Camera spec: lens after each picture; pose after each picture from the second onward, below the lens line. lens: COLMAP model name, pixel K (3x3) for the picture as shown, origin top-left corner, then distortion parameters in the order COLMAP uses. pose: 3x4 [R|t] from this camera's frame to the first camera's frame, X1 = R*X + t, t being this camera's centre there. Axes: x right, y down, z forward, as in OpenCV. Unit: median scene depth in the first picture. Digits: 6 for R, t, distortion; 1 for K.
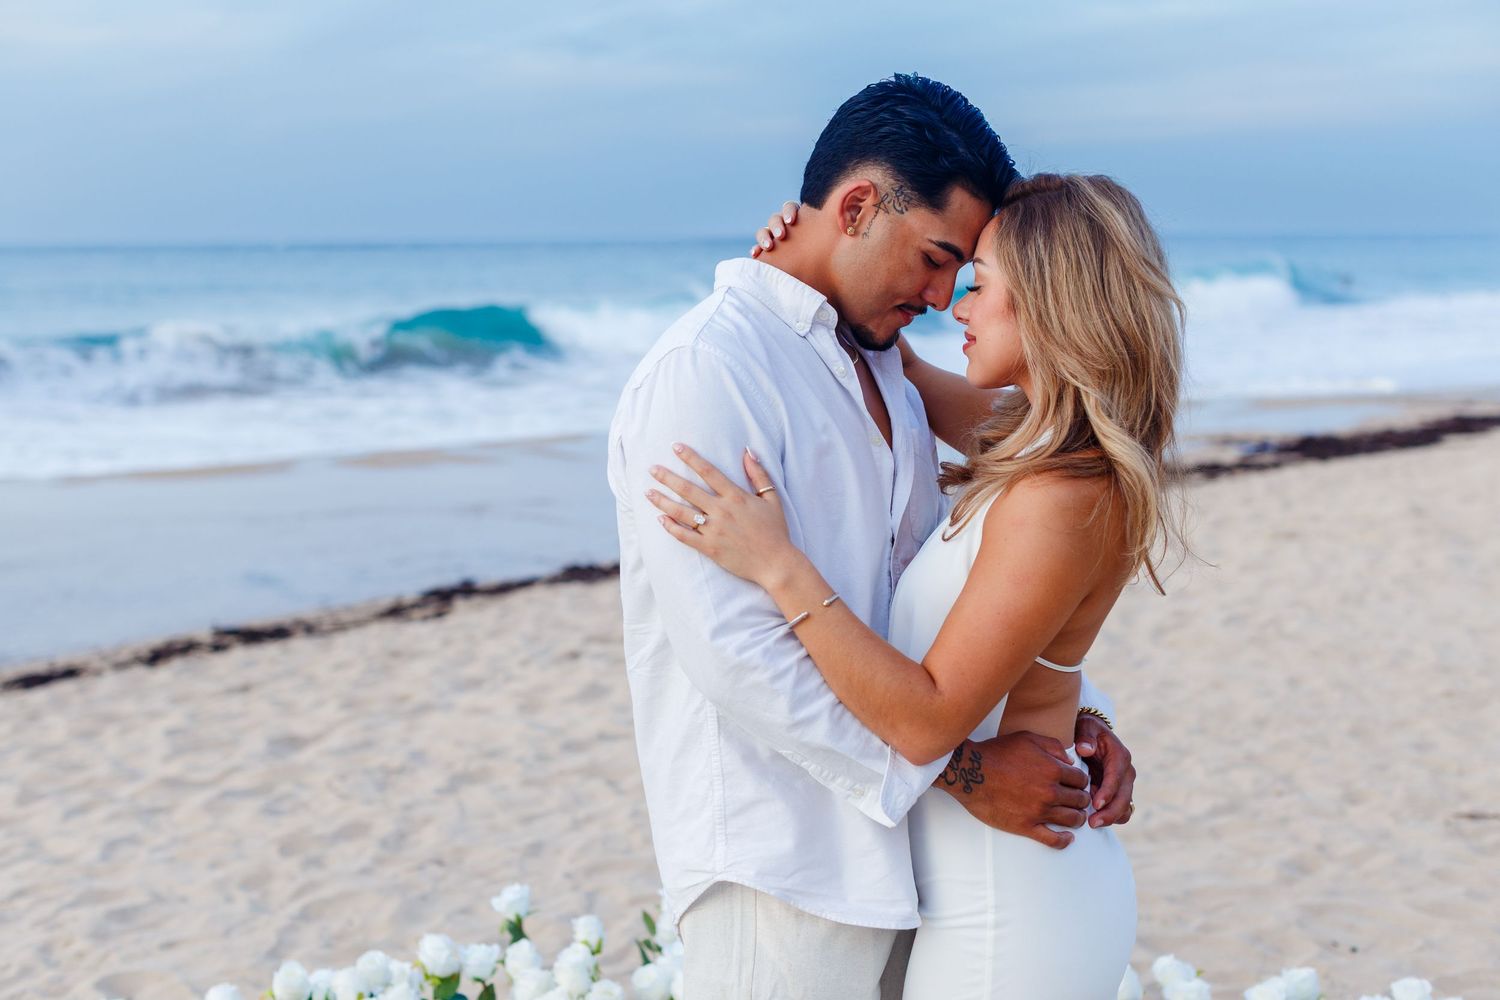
lens RADIAL K [[2199.0, 0, 750.0], [0, 2199.0, 500.0], [0, 0, 1]] dist [0.012360, -0.029841]
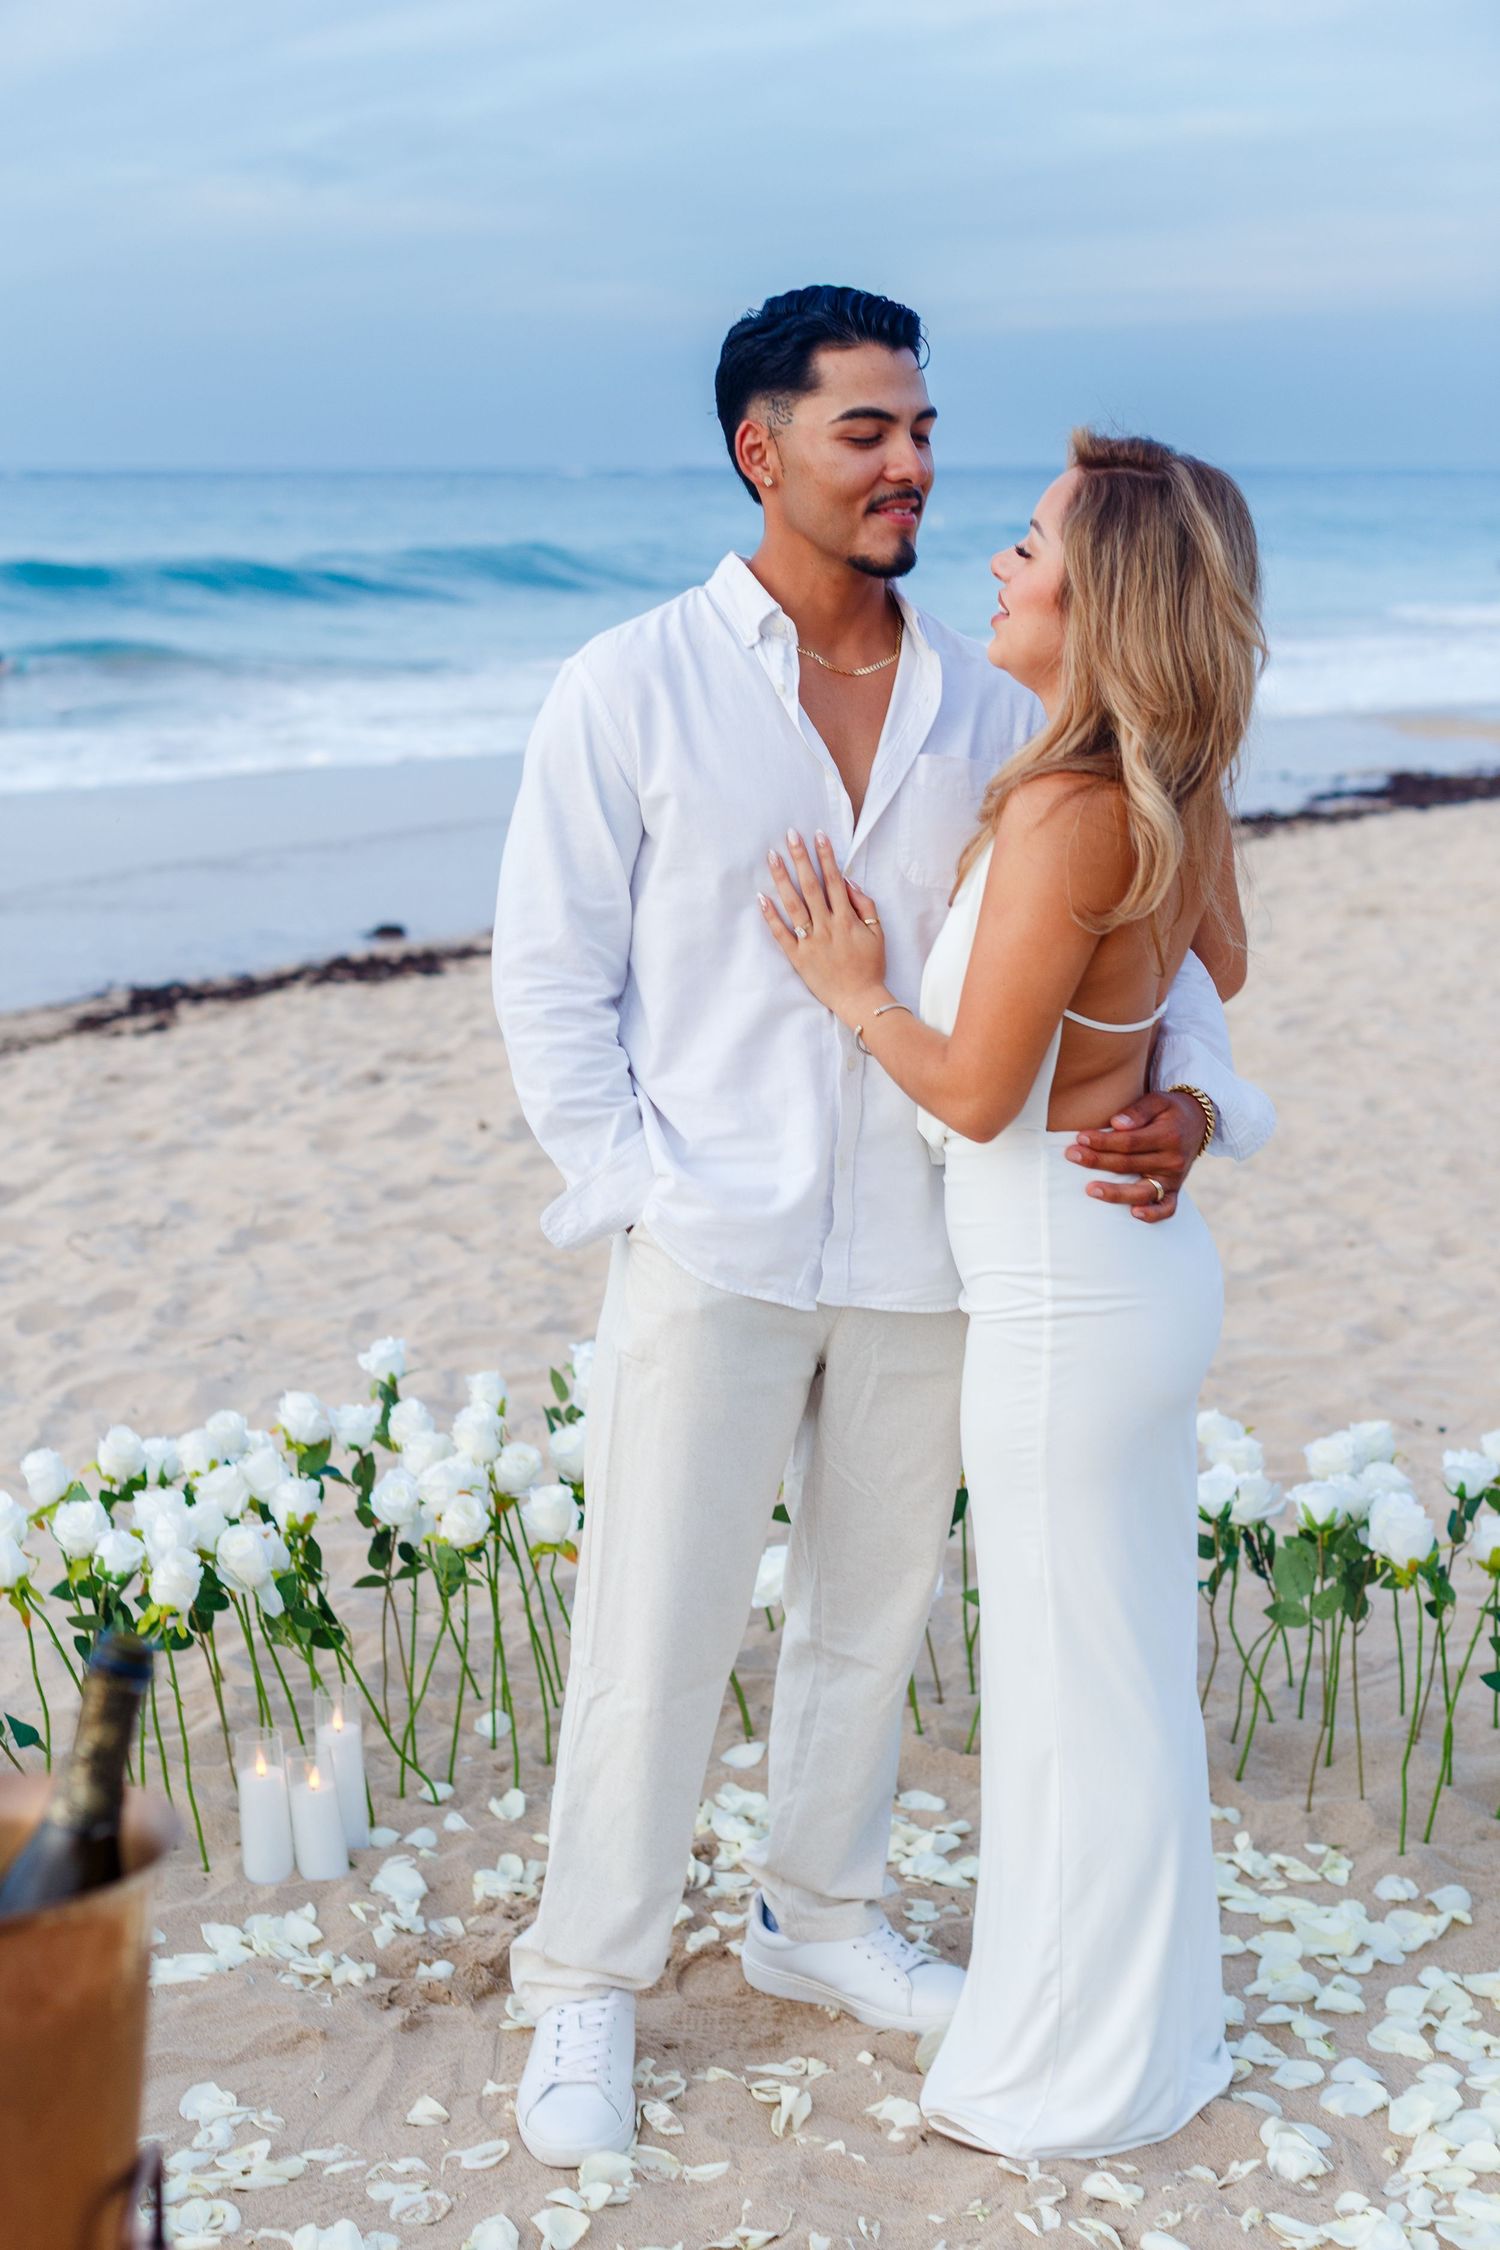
lens RADIAL K [[3311.1, 0, 751.0], [0, 3311.1, 1150.1], [0, 0, 1]] dist [0.015564, -0.060444]
pose [[0.998457, -0.003721, 0.055405, -0.026828], [-0.000957, 0.996452, 0.084156, 0.005524], [-0.055521, -0.084079, 0.994911, -0.112602]]
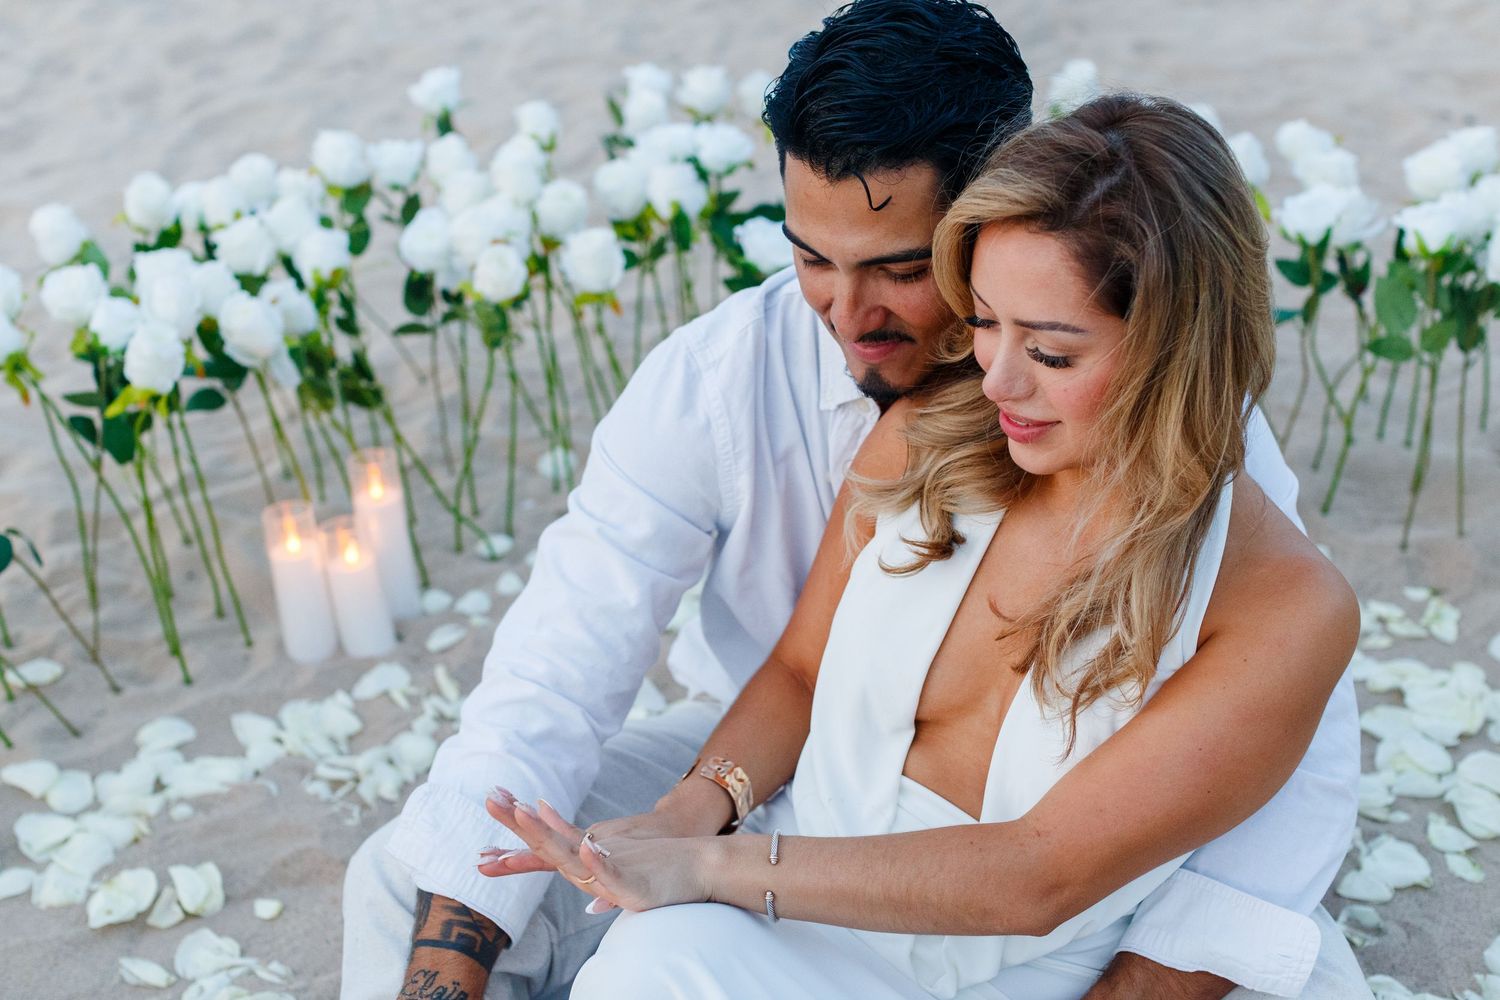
lens RADIAL K [[2207.4, 0, 751.8], [0, 2207.4, 472.6], [0, 0, 1]] dist [0.015564, -0.060444]
pose [[0.999107, -0.040862, 0.010767, -0.007077], [0.035065, 0.943888, 0.328398, 0.036774], [-0.023582, -0.327727, 0.944478, 0.138897]]
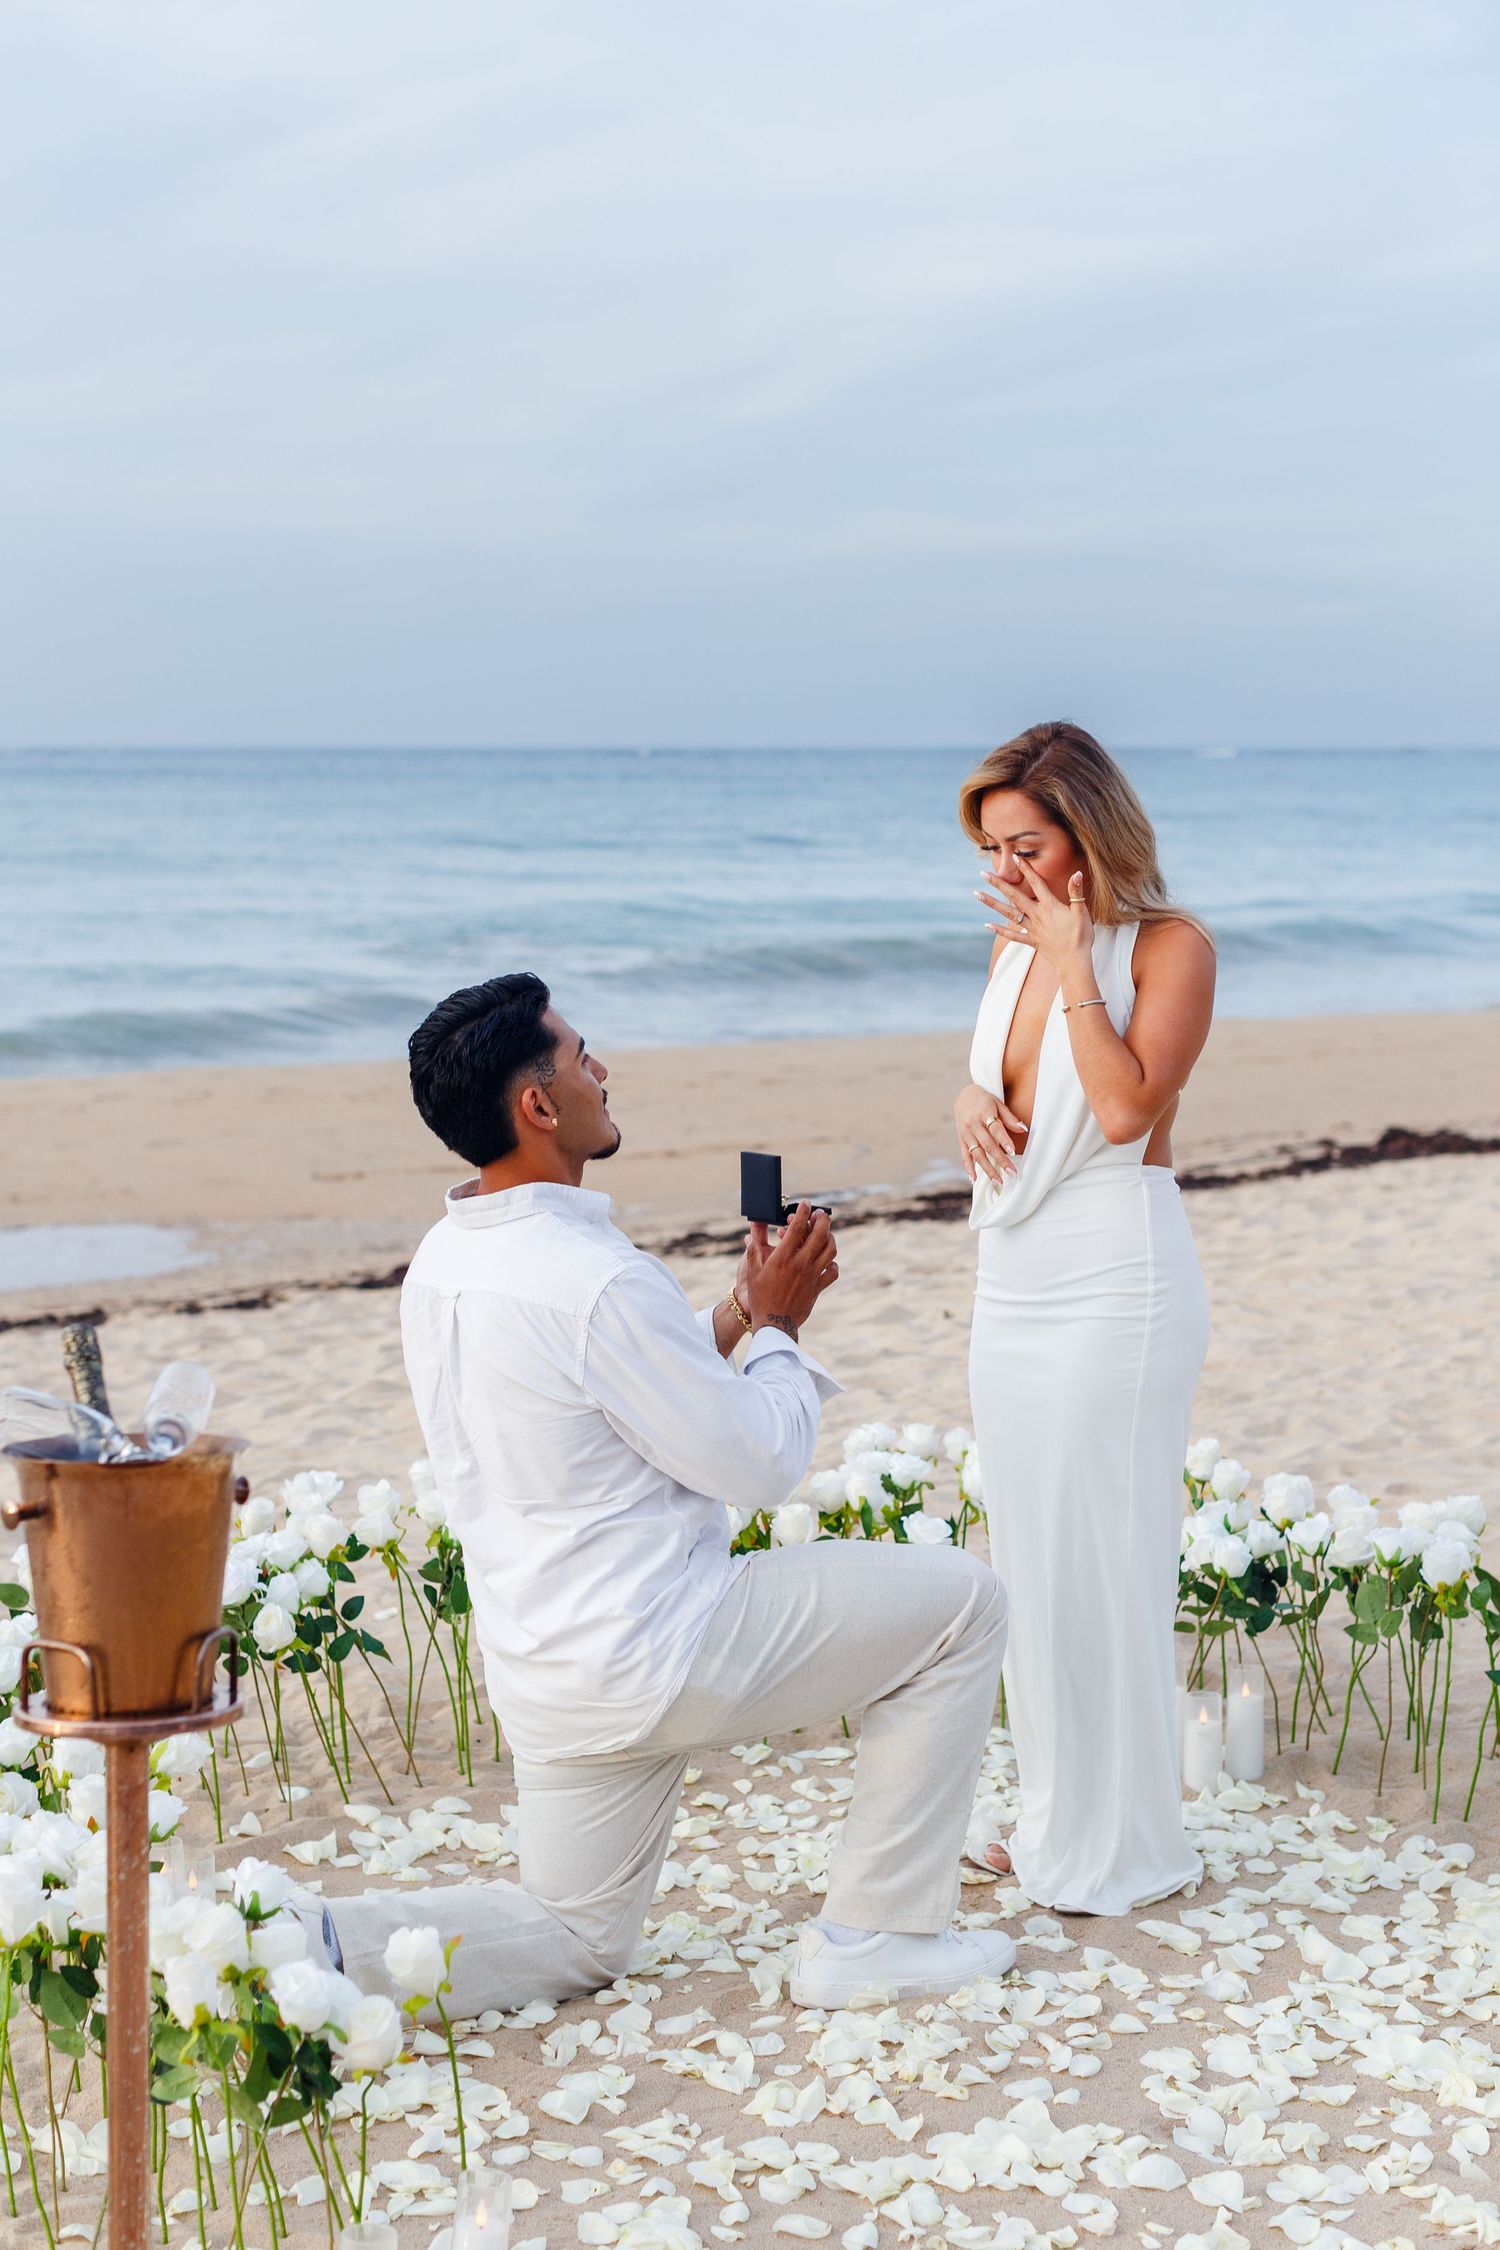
lens RADIAL K [[3442.7, 0, 753.9], [0, 3442.7, 1091.3], [0, 0, 1]] dist [0.005002, -0.054465]
pose [[0.987527, 0.025987, -0.155290, 0.095171], [-0.029028, 0.999428, -0.017344, 0.036667], [0.154750, 0.021635, 0.987717, -0.345382]]
